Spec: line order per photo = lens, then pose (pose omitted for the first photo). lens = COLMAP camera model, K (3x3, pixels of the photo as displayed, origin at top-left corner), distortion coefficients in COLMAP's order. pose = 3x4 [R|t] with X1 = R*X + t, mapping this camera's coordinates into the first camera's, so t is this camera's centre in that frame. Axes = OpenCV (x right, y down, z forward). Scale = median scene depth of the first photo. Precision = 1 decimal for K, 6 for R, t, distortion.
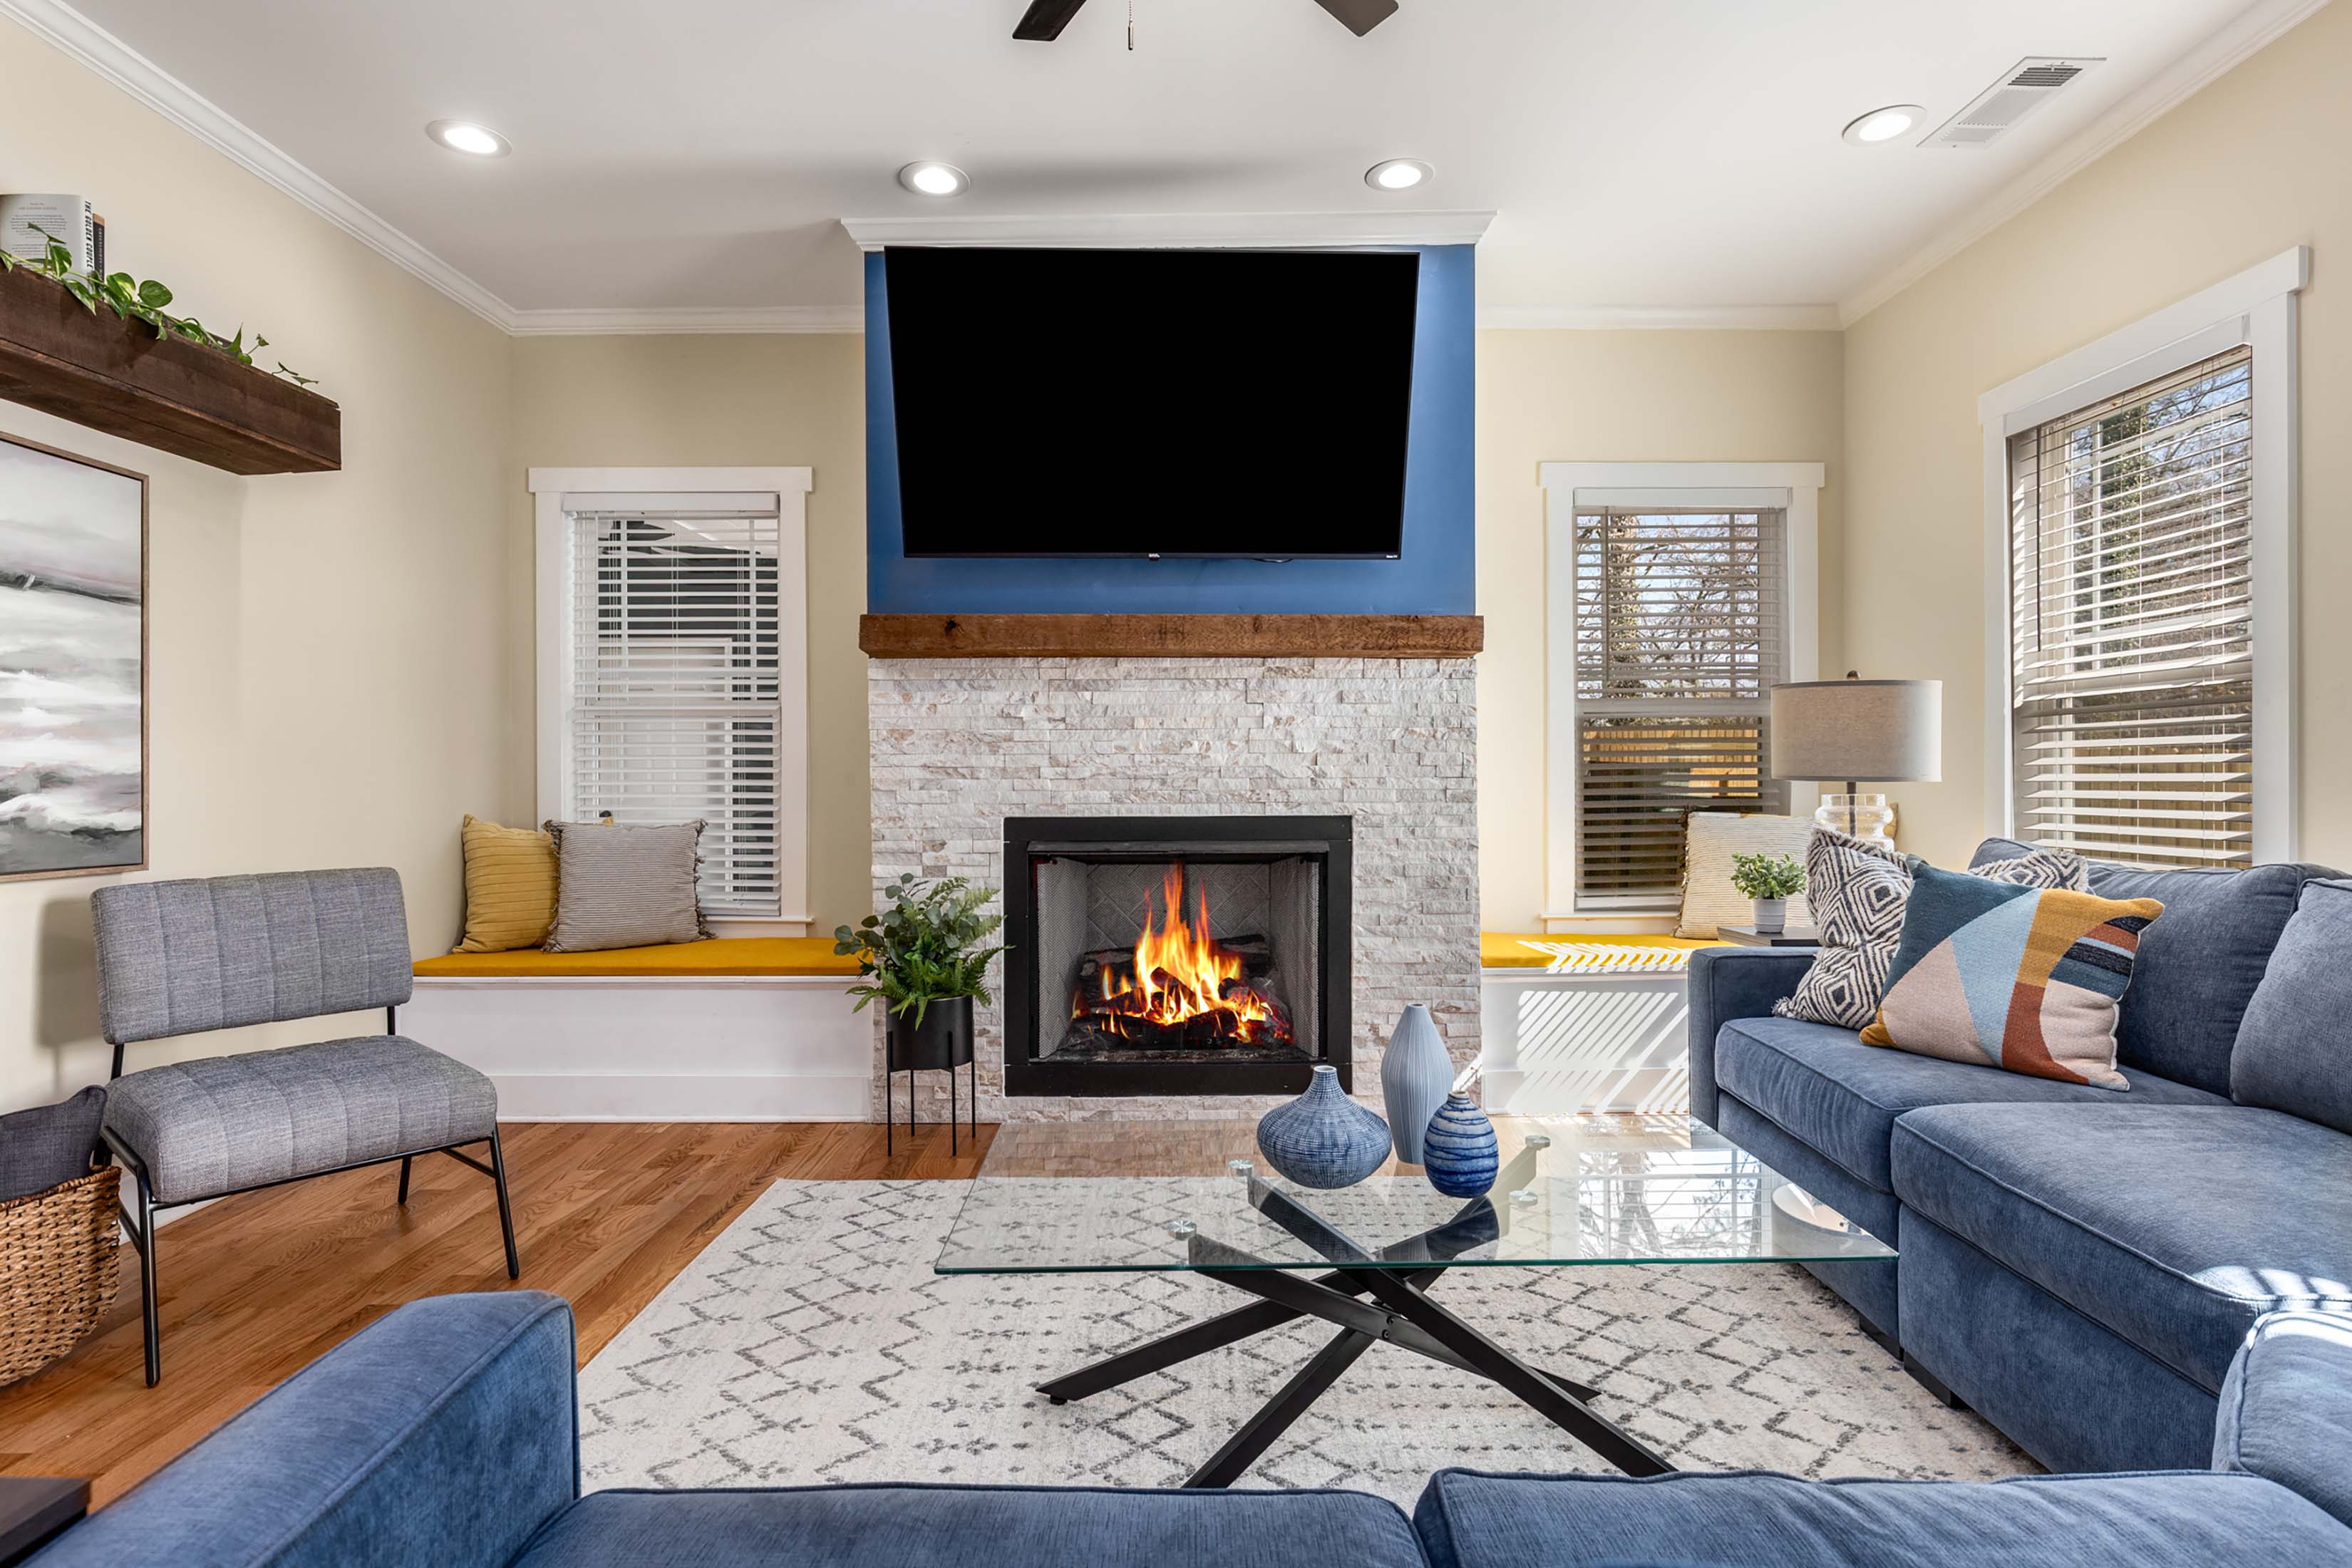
lens RADIAL K [[1197.7, 0, 1189.4], [0, 1197.7, 776.4], [0, 0, 1]] dist [-0.000277, 0.001319]
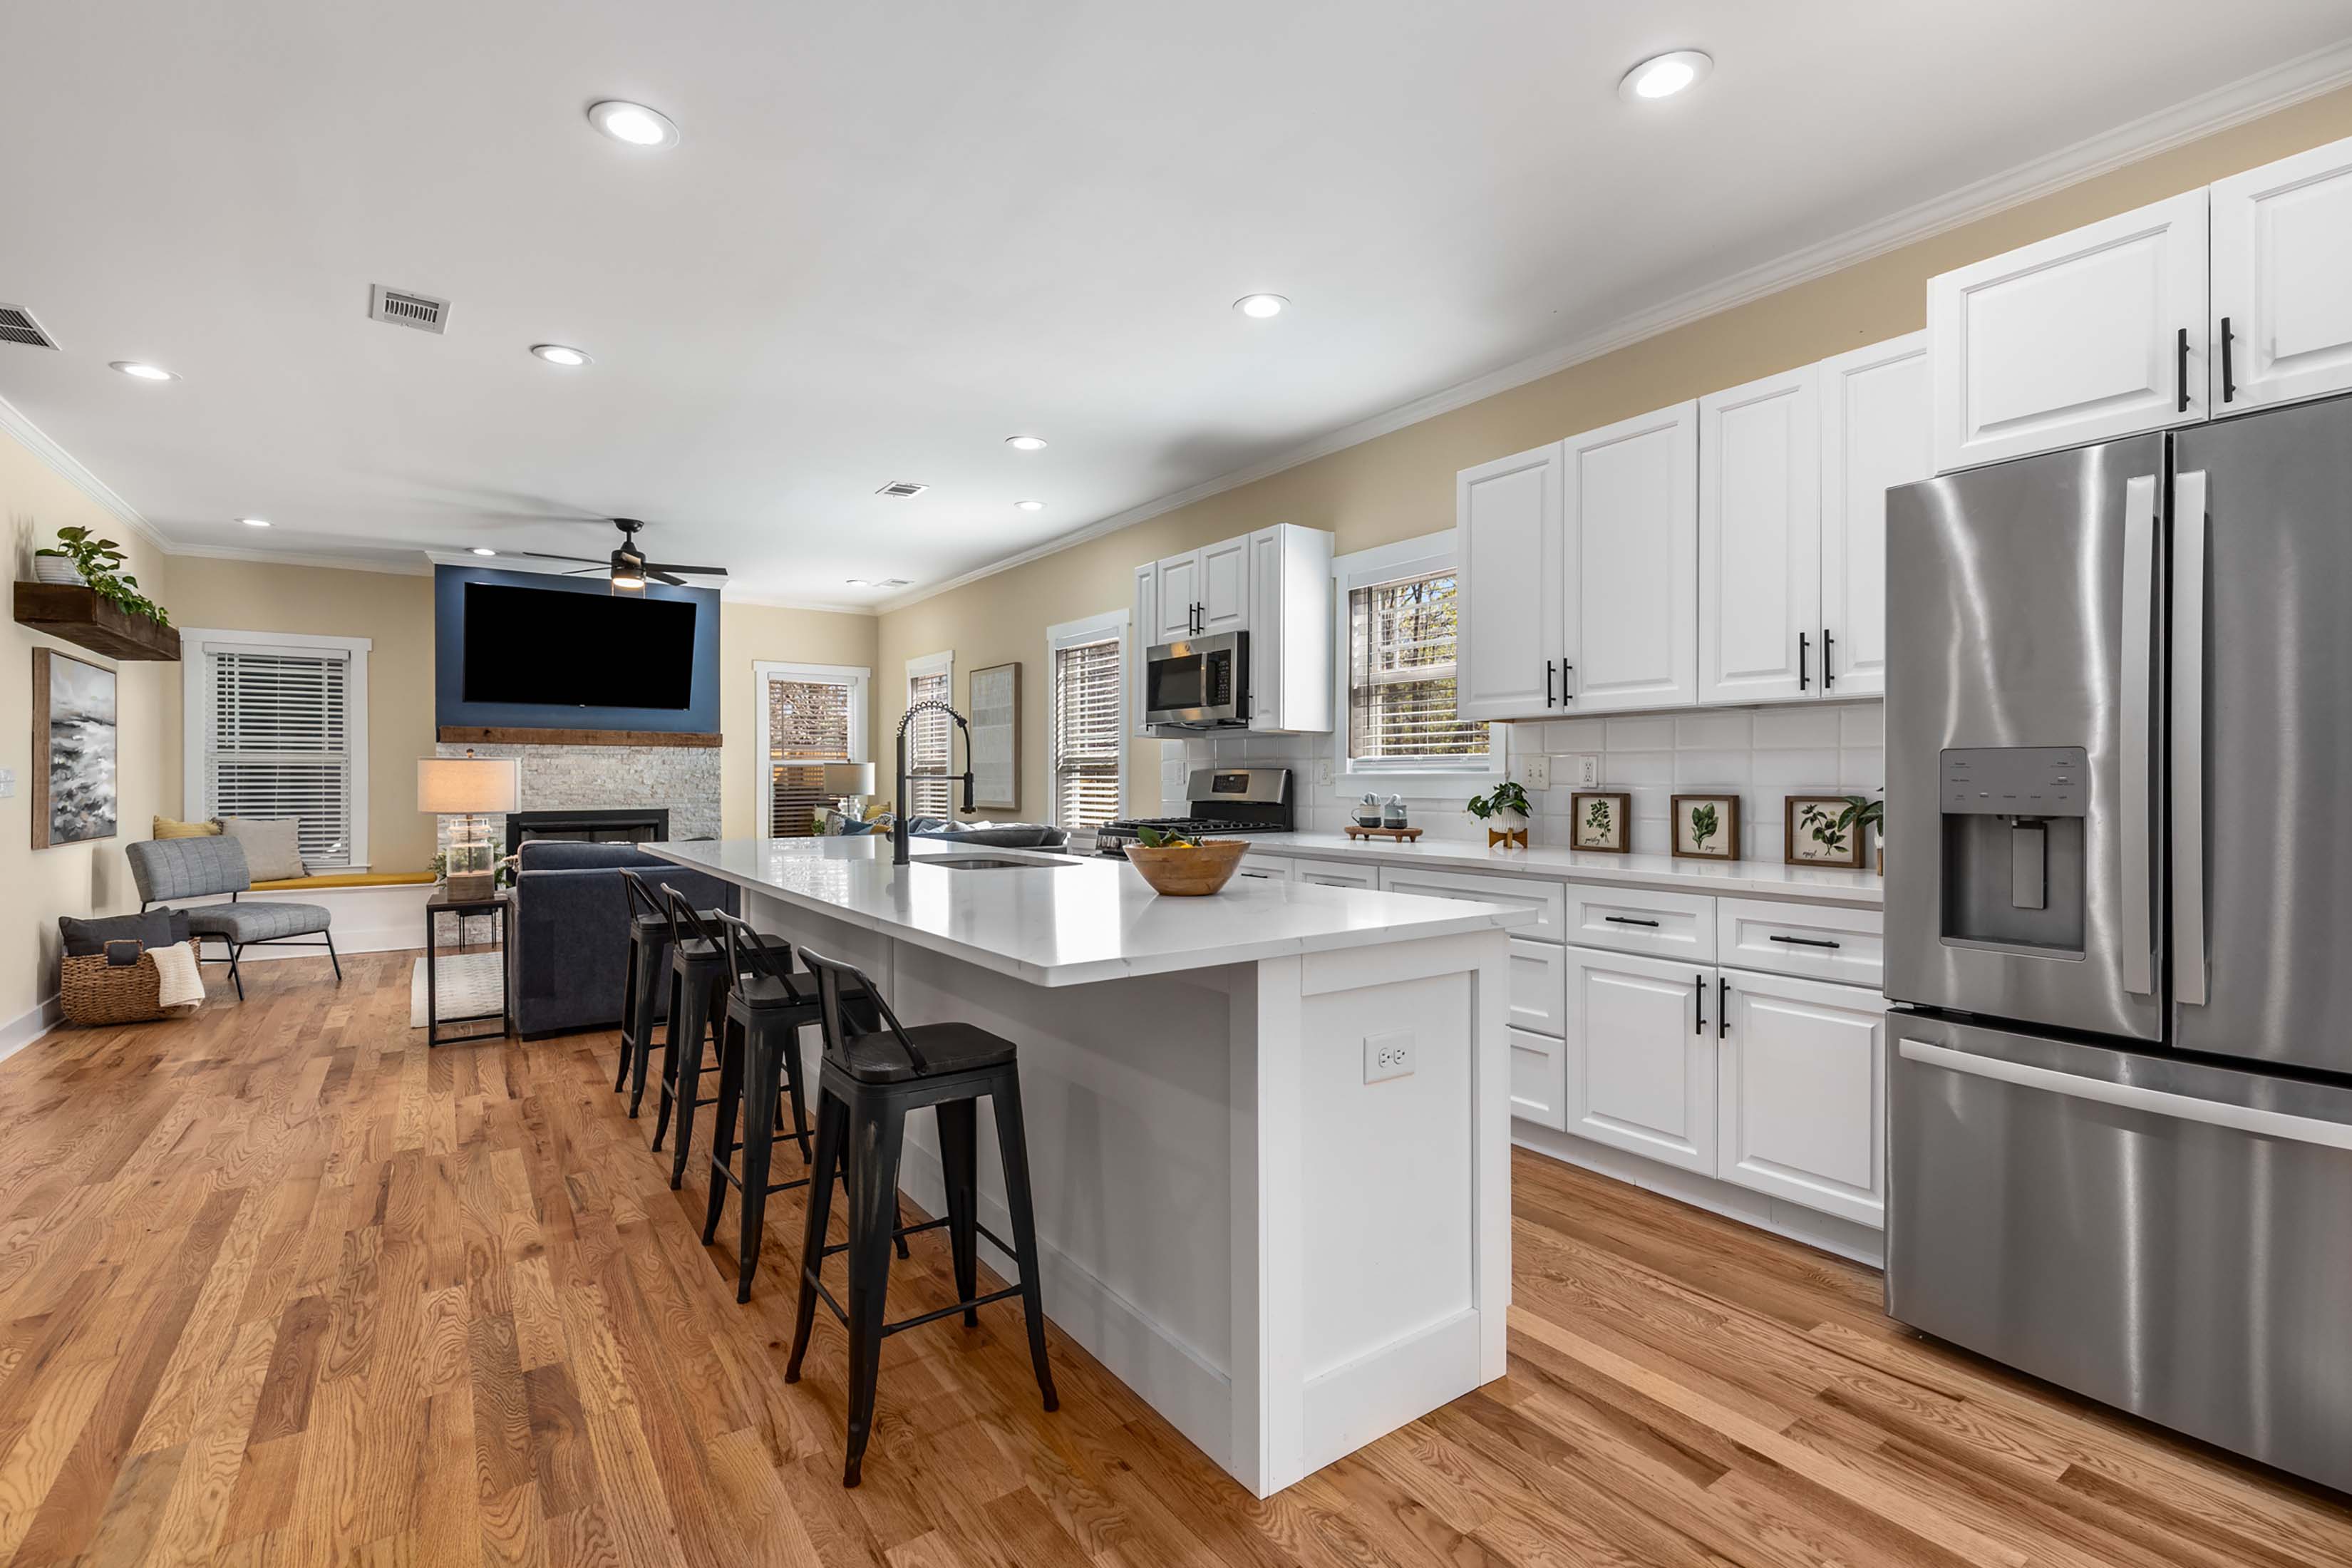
lens RADIAL K [[1056.2, 0, 1180.4], [0, 1056.2, 778.4], [0, 0, 1]] dist [0.007410, -0.002058]
pose [[0.817627, 0.001551, 0.575746, -0.271662], [-0.001351, 0.999999, -0.000777, -0.030991], [-0.575747, -0.000142, 0.817628, -1.480512]]
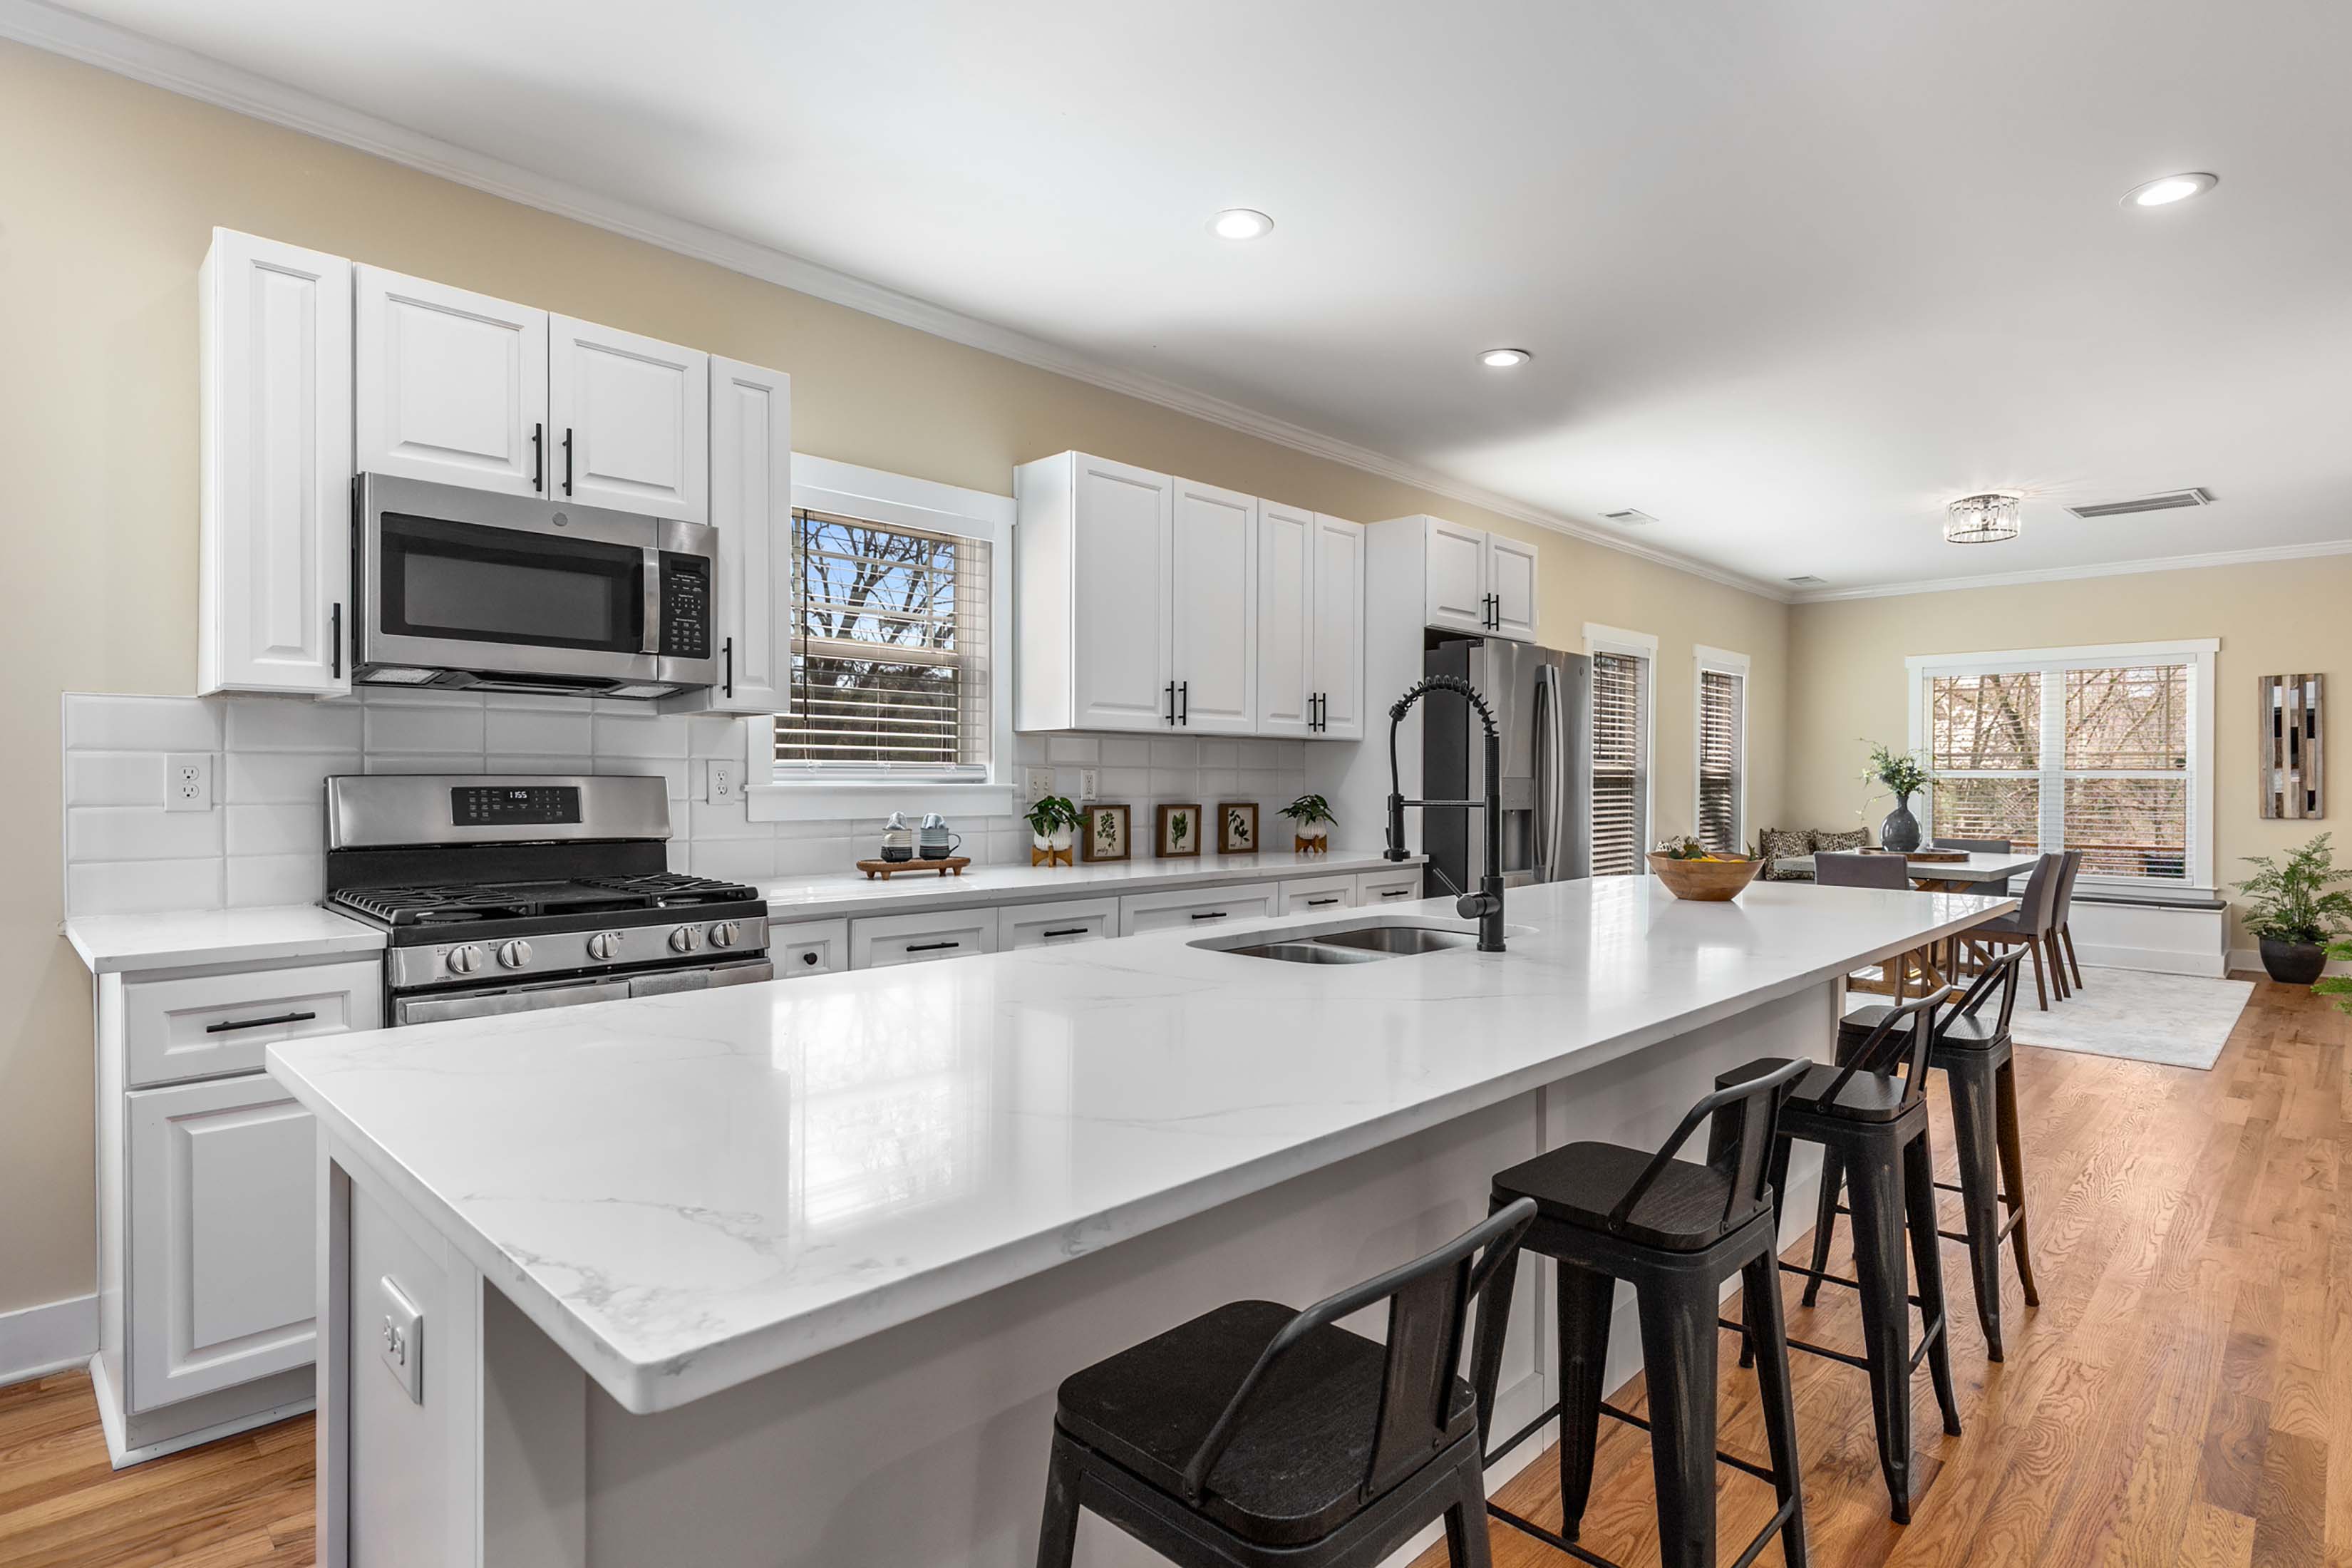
lens RADIAL K [[1197.7, 0, 1195.3], [0, 1197.7, 785.1], [0, 0, 1]] dist [-0.000277, 0.001319]
pose [[-0.718614, -0.004301, 0.695396, -0.262849], [-0.002892, 0.999991, 0.003197, -0.042815], [-0.695403, 0.000286, -0.718620, -0.069375]]
